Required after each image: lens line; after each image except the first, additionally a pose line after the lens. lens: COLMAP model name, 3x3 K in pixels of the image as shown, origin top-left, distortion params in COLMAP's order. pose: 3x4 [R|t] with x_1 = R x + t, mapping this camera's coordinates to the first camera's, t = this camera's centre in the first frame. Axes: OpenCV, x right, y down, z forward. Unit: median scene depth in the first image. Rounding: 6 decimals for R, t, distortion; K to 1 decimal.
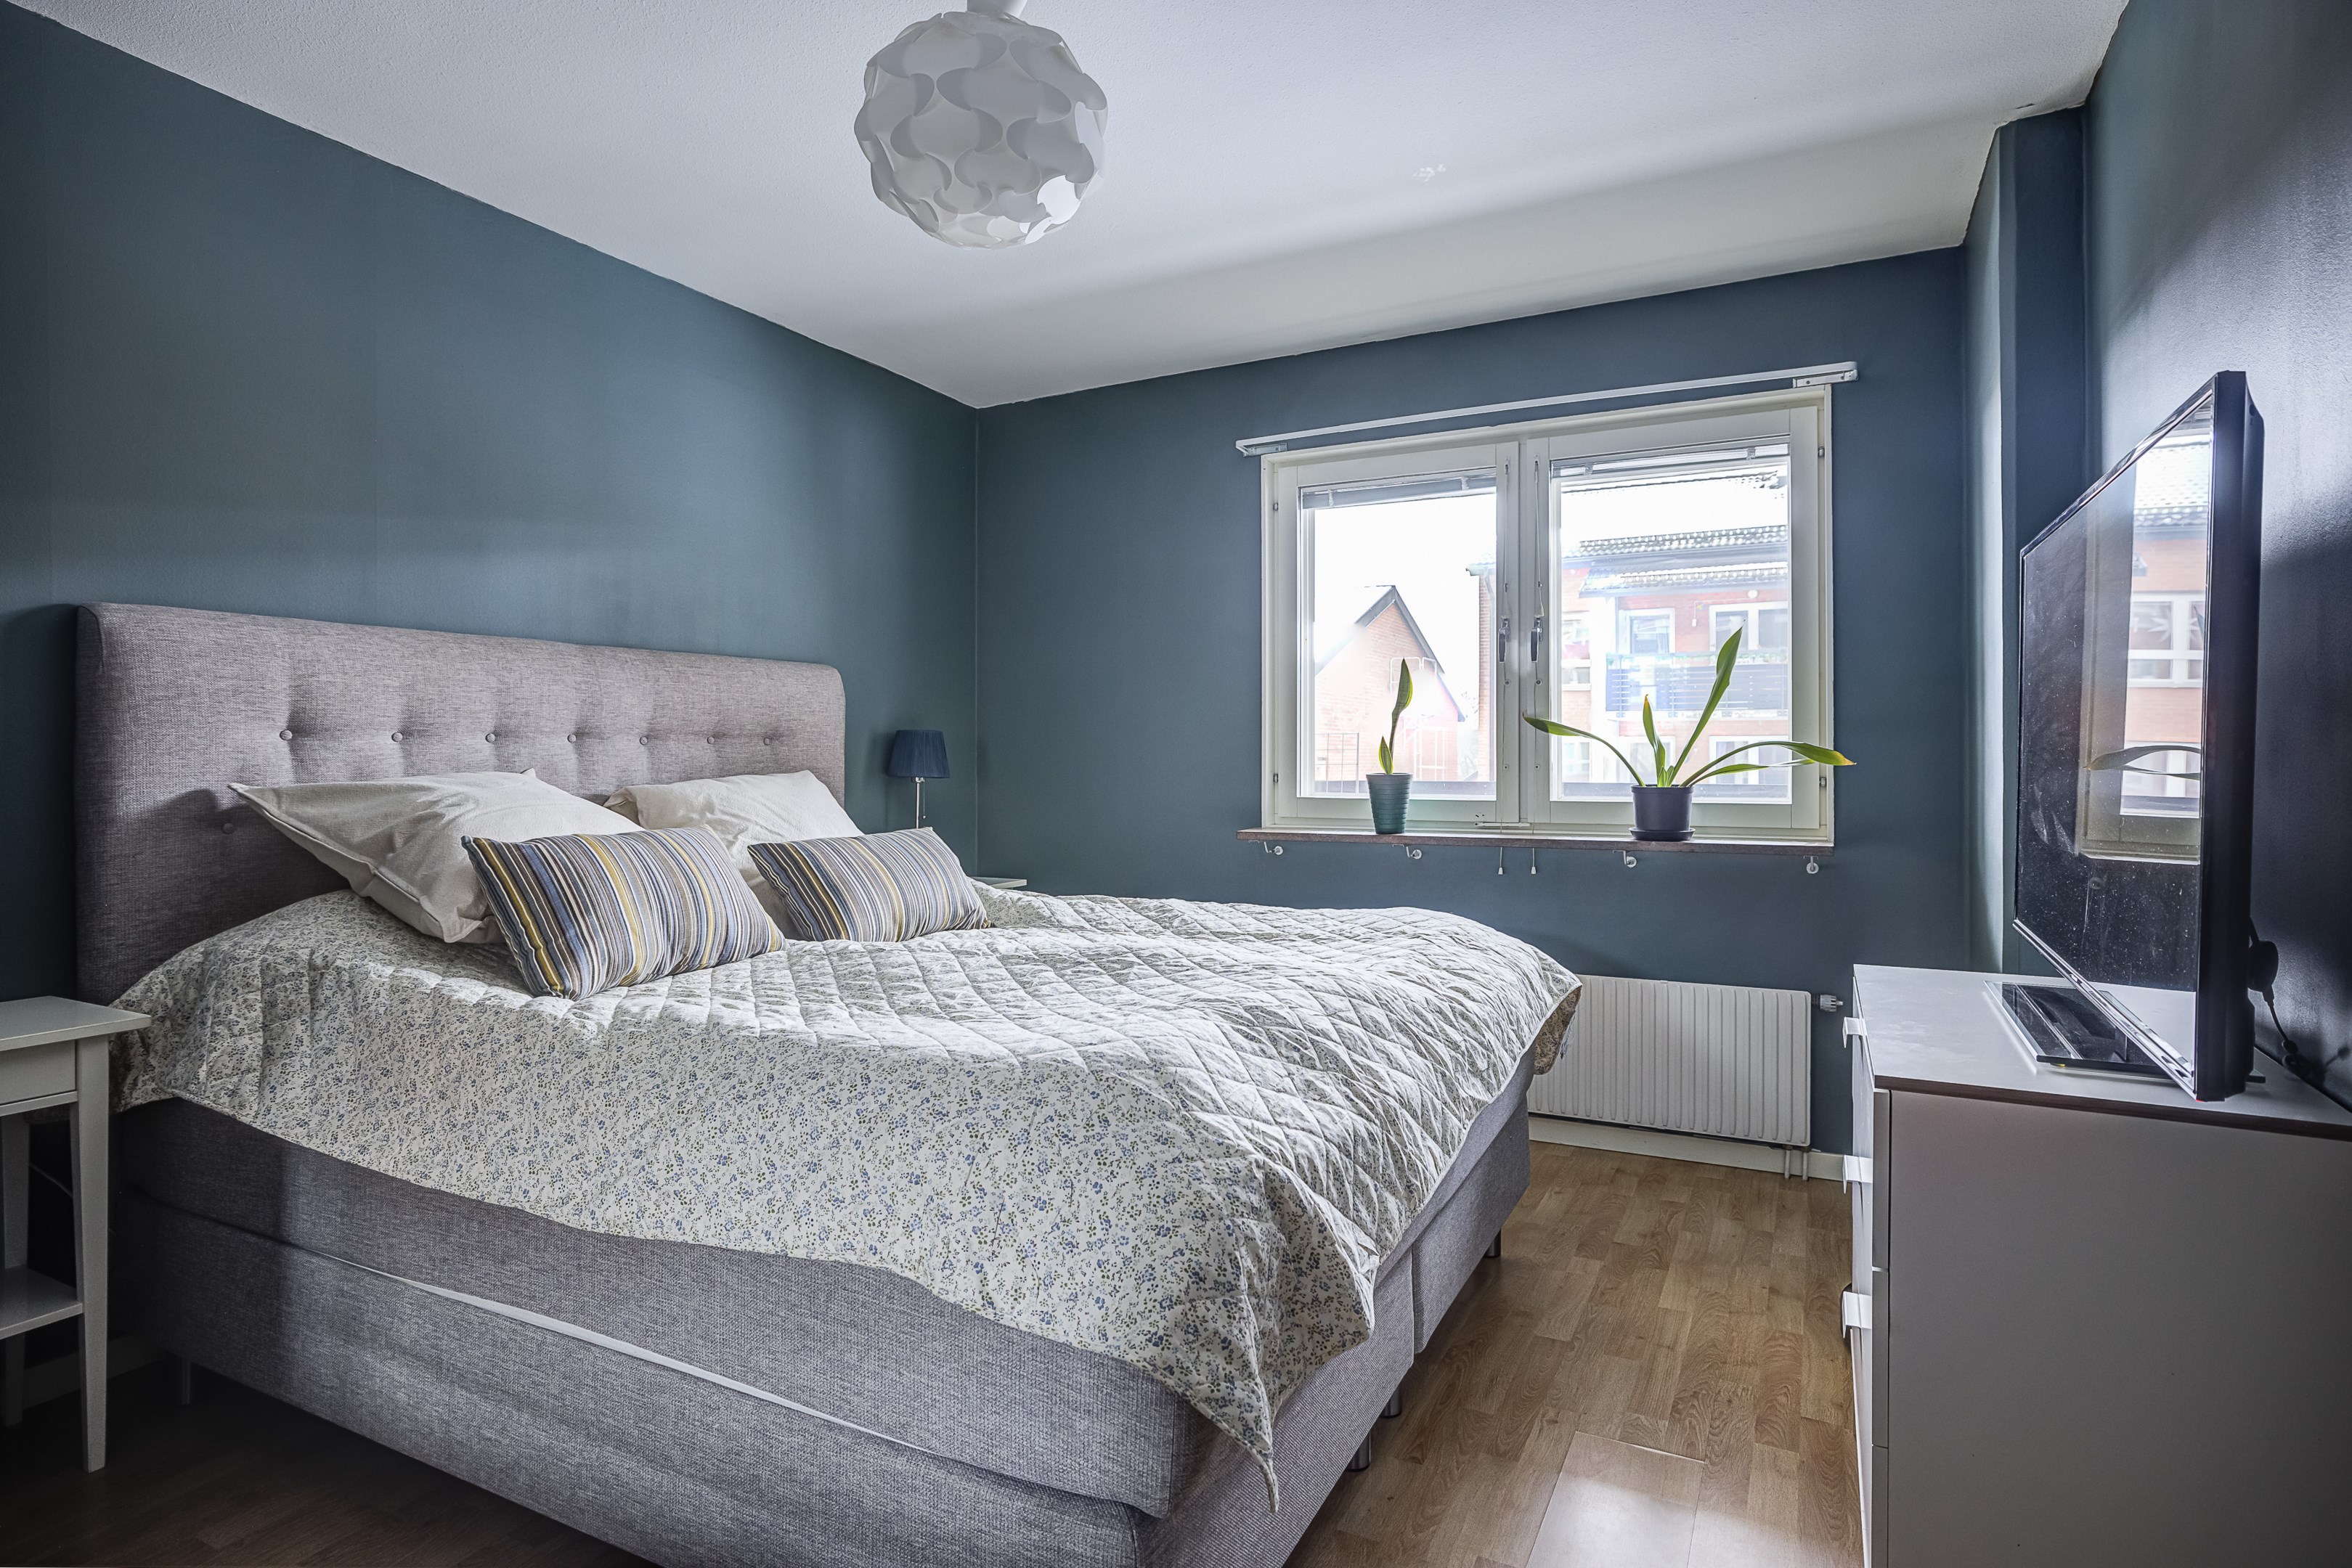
lens RADIAL K [[1202.6, 0, 1183.1], [0, 1202.6, 771.7], [0, 0, 1]] dist [0.002107, 0.000563]
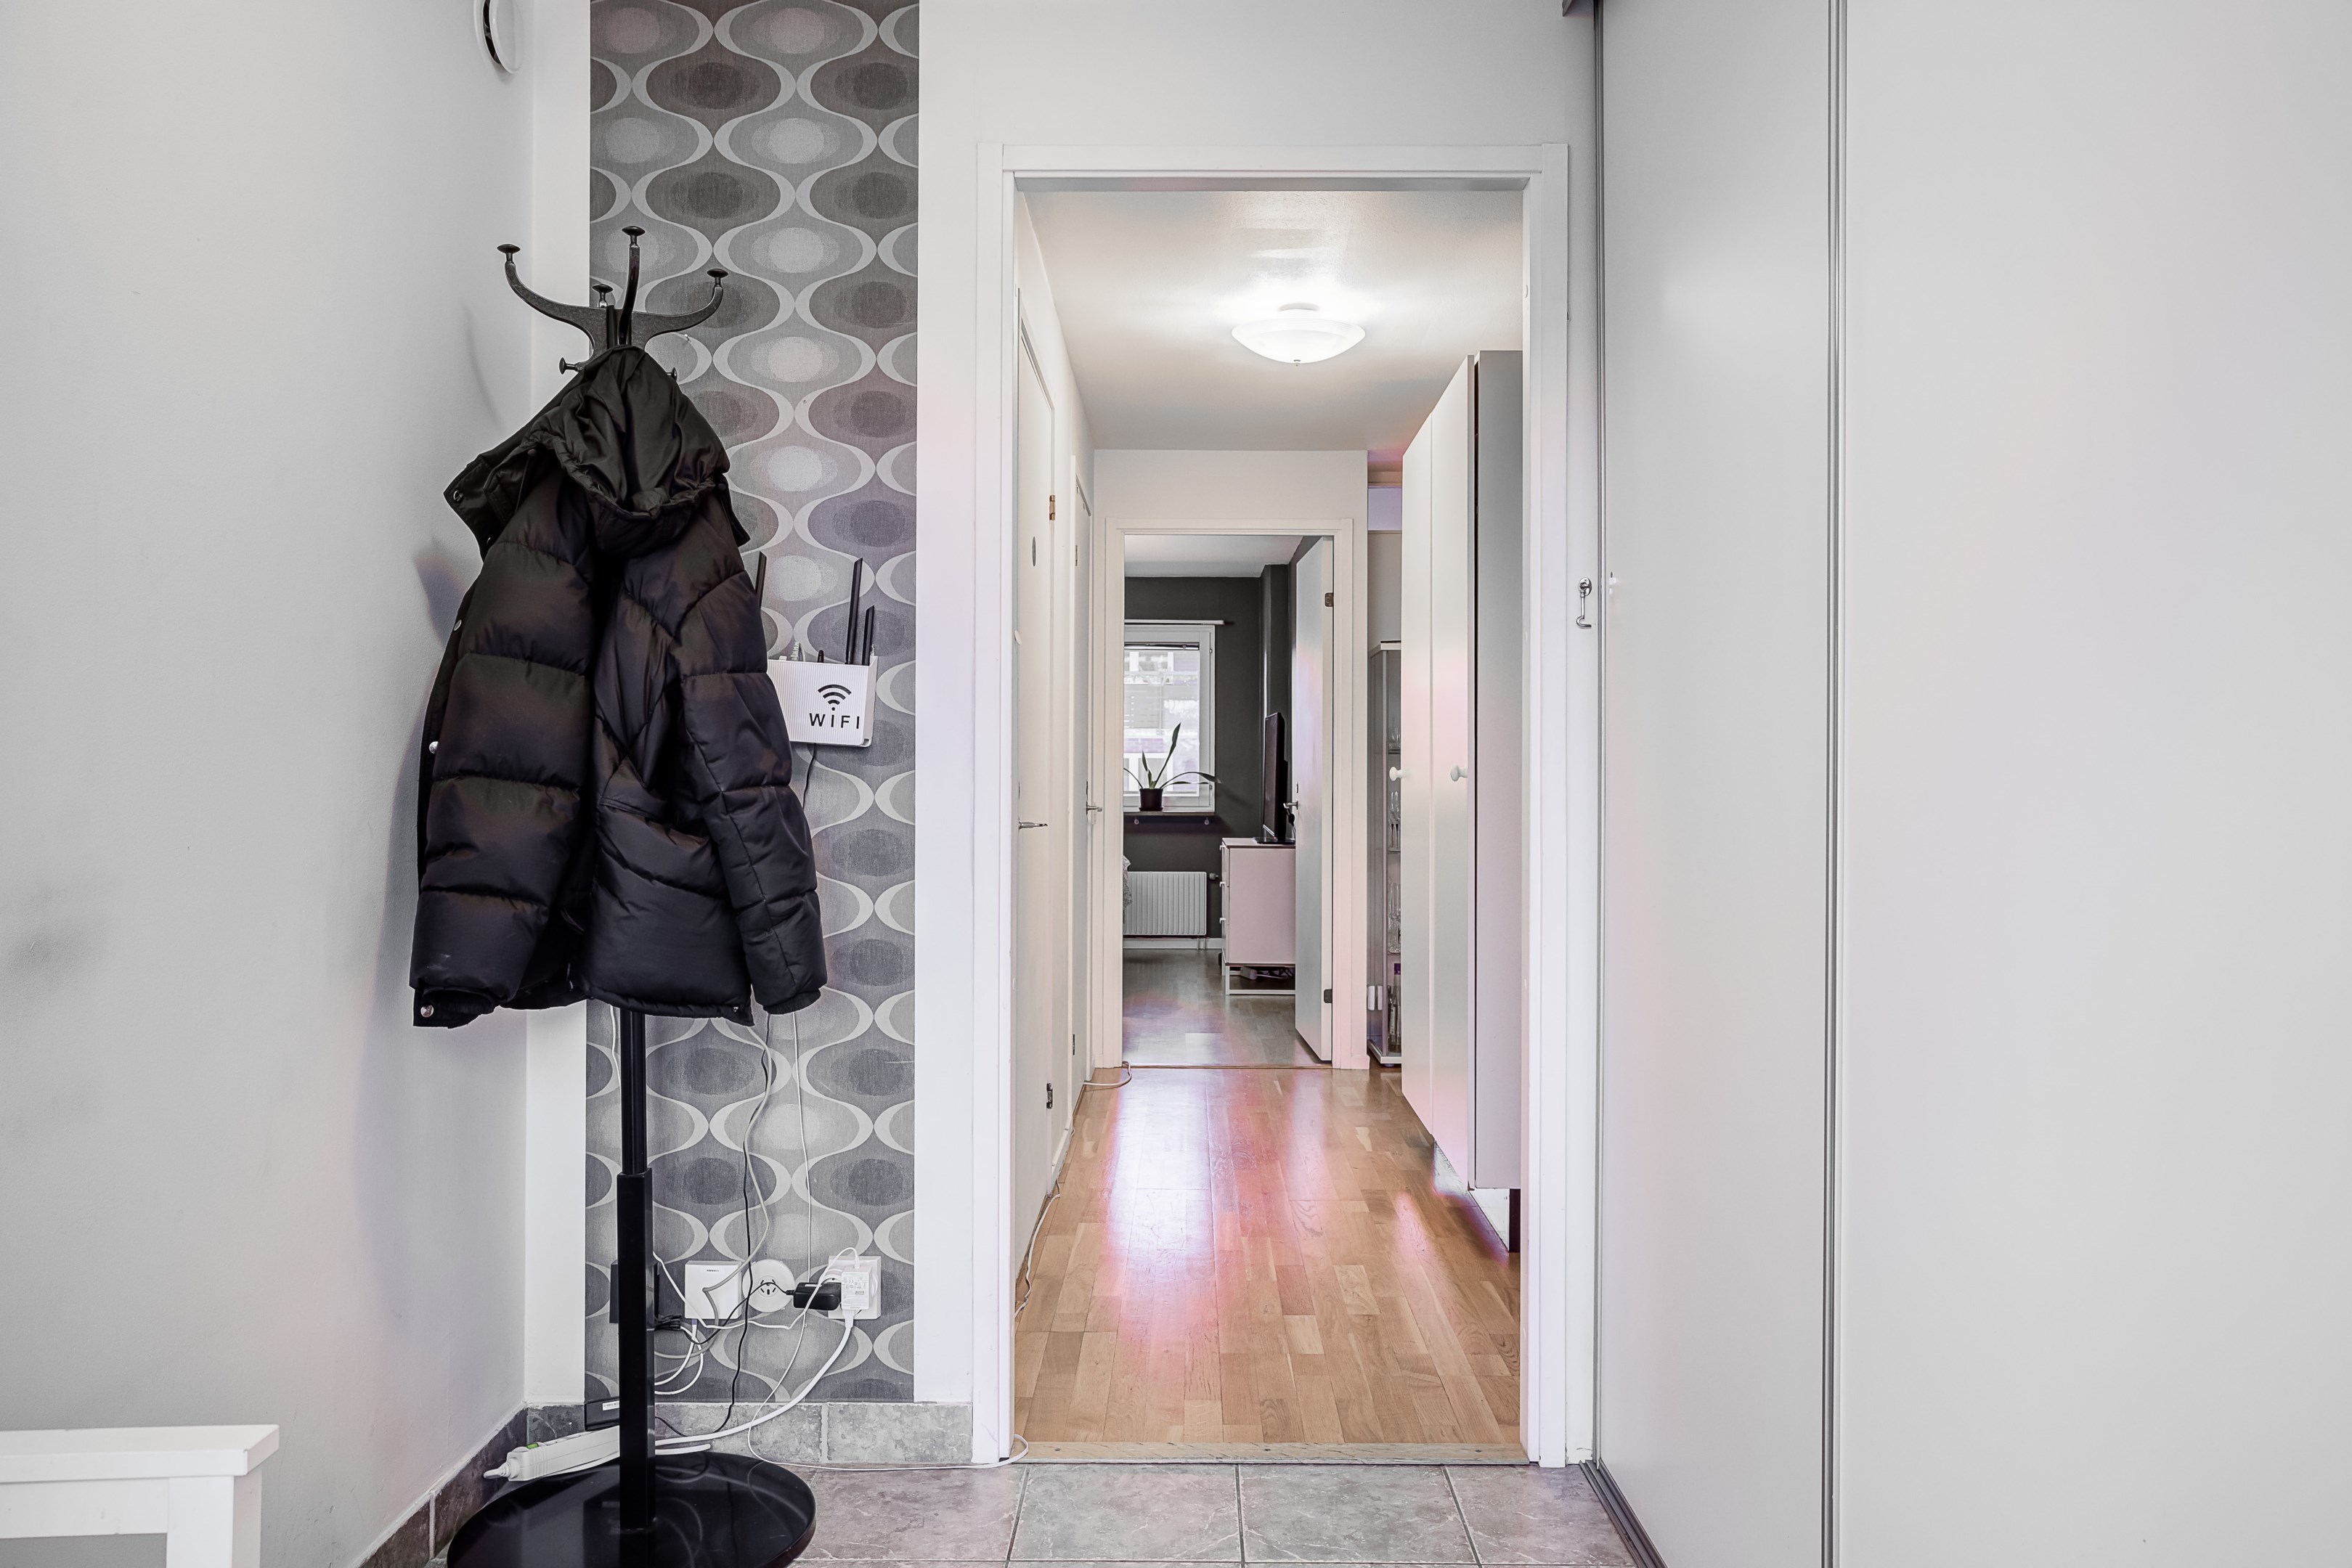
lens RADIAL K [[1624.6, 0, 1175.8], [0, 1624.6, 791.3], [0, 0, 1]] dist [0.000004, 0.000000]
pose [[0.891147, 0.006644, 0.453666, -0.918693], [-0.000868, 0.999916, -0.012939, 0.052511], [-0.453714, 0.011137, 0.891078, -1.703022]]
